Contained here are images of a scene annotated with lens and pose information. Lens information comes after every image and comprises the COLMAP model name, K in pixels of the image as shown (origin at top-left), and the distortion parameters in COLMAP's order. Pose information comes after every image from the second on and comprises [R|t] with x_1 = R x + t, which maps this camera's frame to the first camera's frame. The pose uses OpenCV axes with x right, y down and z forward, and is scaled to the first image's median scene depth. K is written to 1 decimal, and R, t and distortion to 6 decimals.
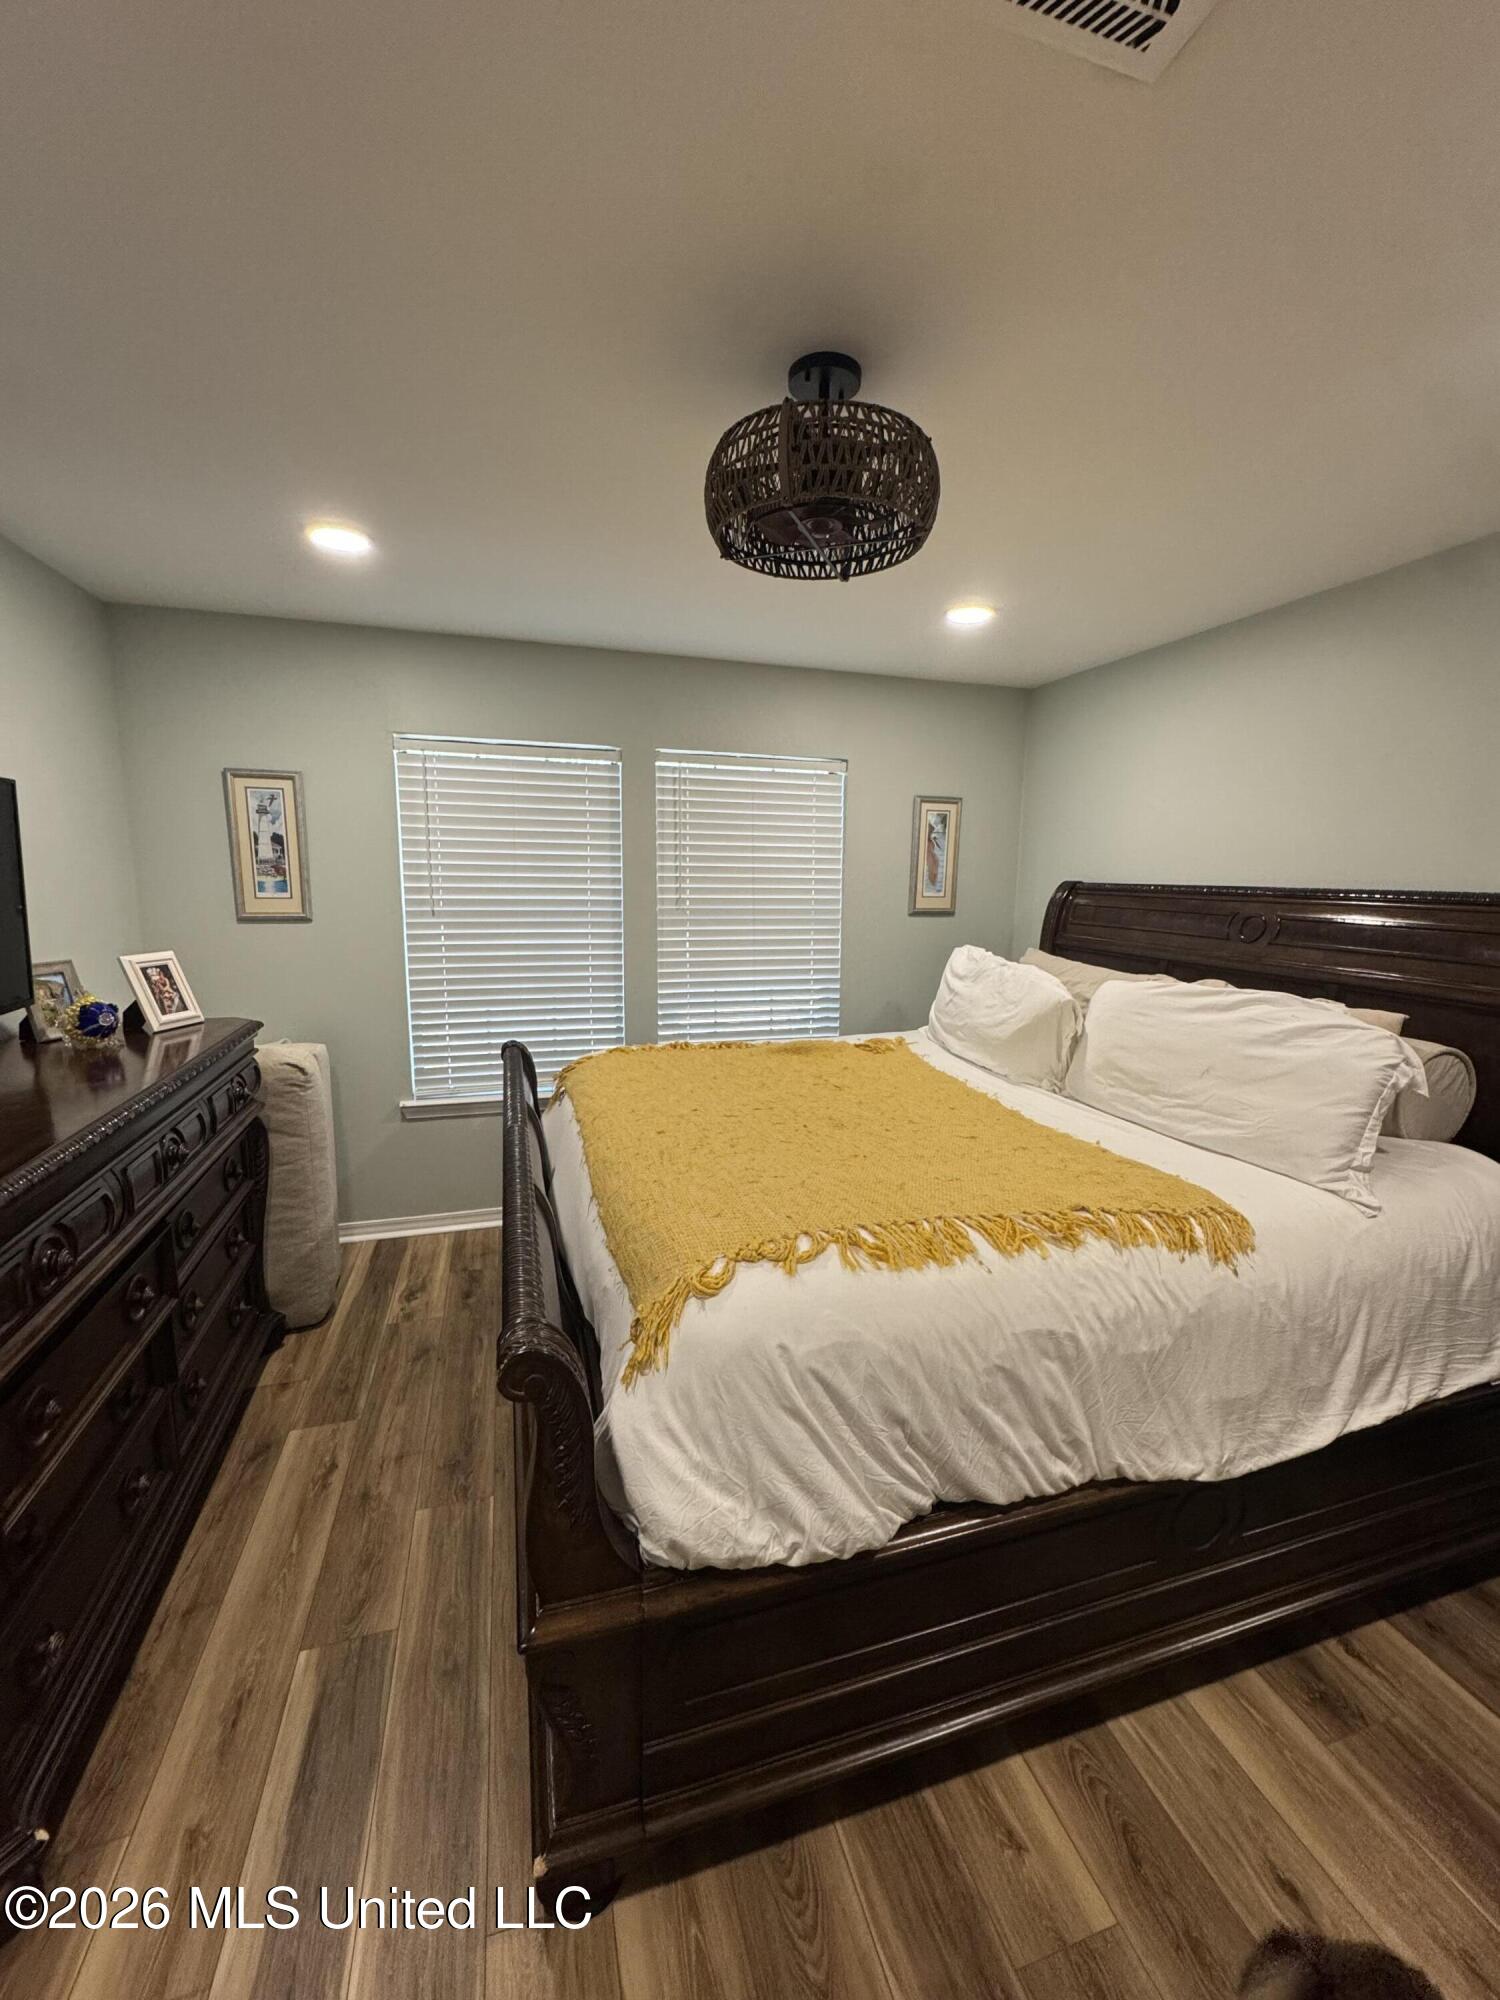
lens RADIAL K [[793.9, 0, 748.2], [0, 793.9, 1006.4], [0, 0, 1]] dist [-0.005169, 0.001102]
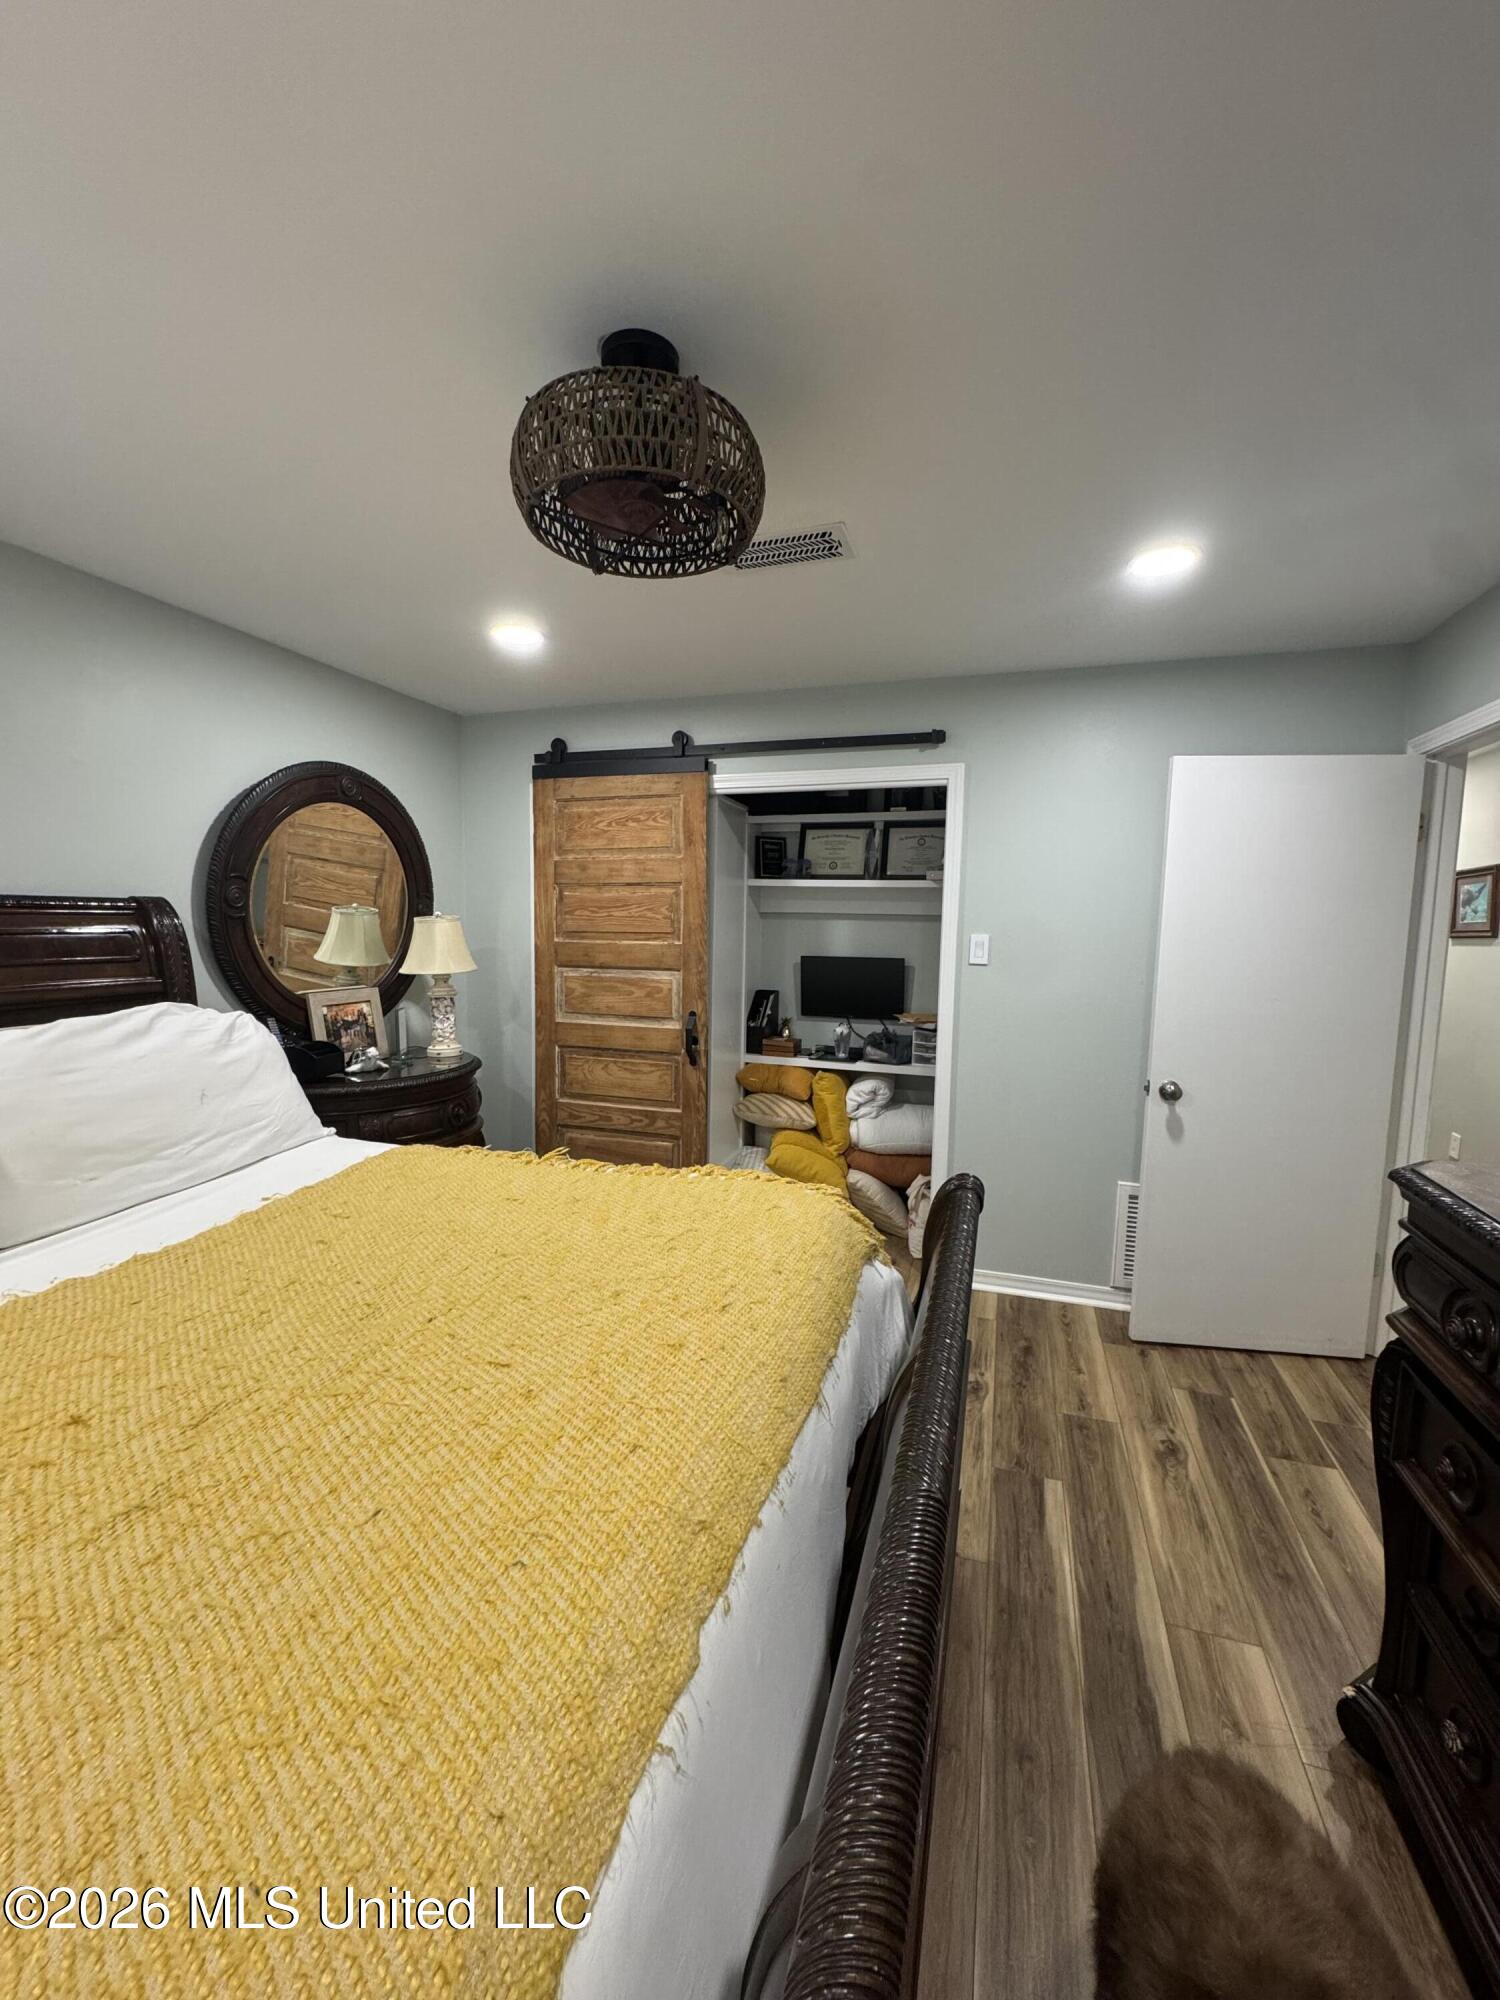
lens RADIAL K [[793.9, 0, 742.0], [0, 793.9, 995.4], [0, 0, 1]] dist [-0.005169, 0.001102]
pose [[-0.823058, -0.083093, 0.561846, -0.417641], [0.064226, 0.969278, 0.237434, -0.199459], [-0.564314, 0.231507, -0.792435, 1.280065]]
